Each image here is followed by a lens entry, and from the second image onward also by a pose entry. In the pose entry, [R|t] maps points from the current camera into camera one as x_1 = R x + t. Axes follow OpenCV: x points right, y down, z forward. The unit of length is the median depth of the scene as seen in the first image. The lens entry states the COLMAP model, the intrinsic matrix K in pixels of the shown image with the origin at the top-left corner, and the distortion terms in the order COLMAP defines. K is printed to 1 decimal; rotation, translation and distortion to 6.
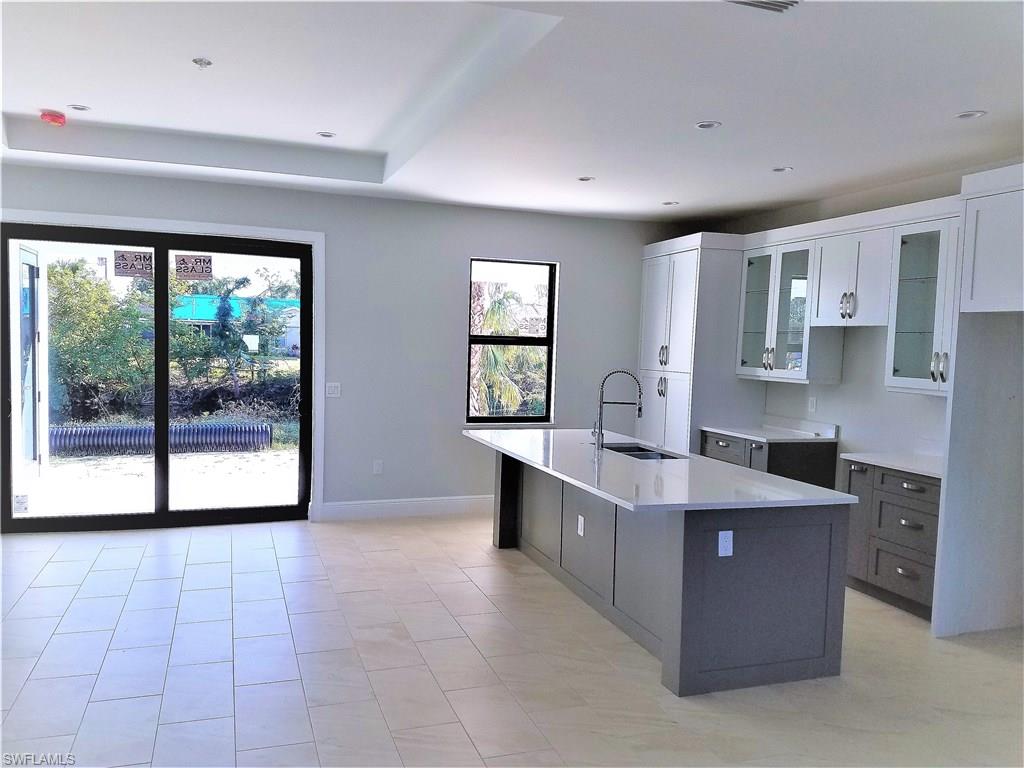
lens RADIAL K [[783.7, 0, 511.7], [0, 783.7, 408.4], [0, 0, 1]] dist [0.116952, -0.159547]
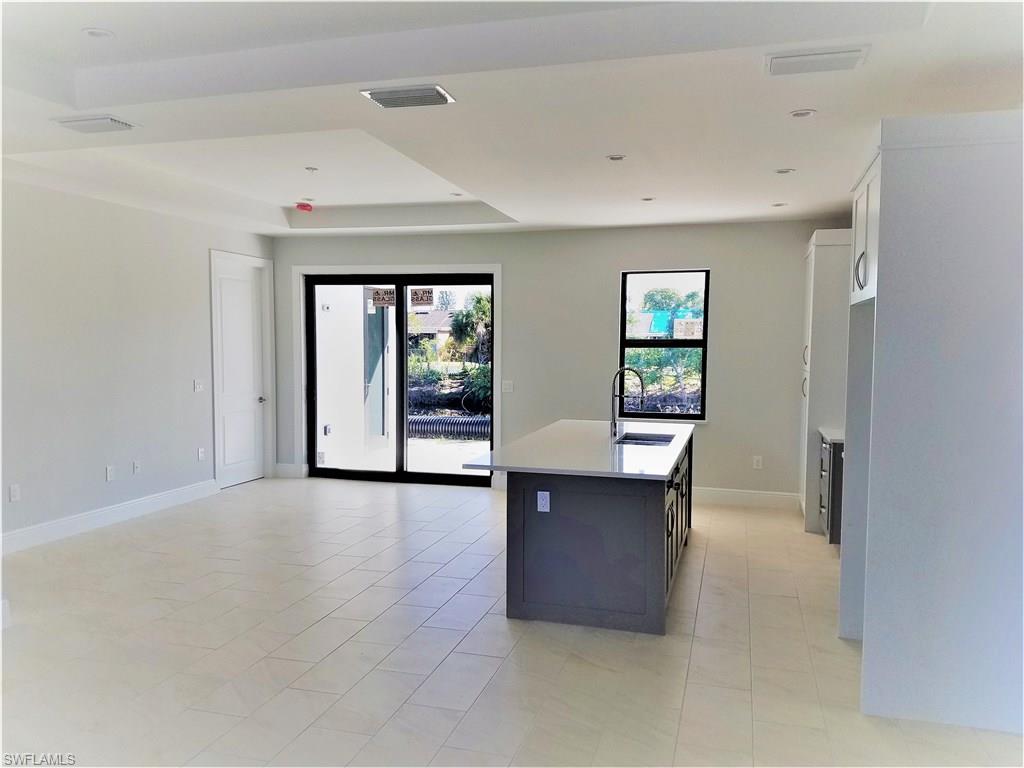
lens RADIAL K [[793.0, 0, 511.5], [0, 793.0, 399.4], [0, 0, 1]] dist [0.244725, 0.000135]
pose [[0.811588, 0.017887, -0.583956, 0.529250], [-0.032007, 0.999391, -0.013871, 0.015327], [0.583353, 0.029948, 0.811667, -0.034025]]
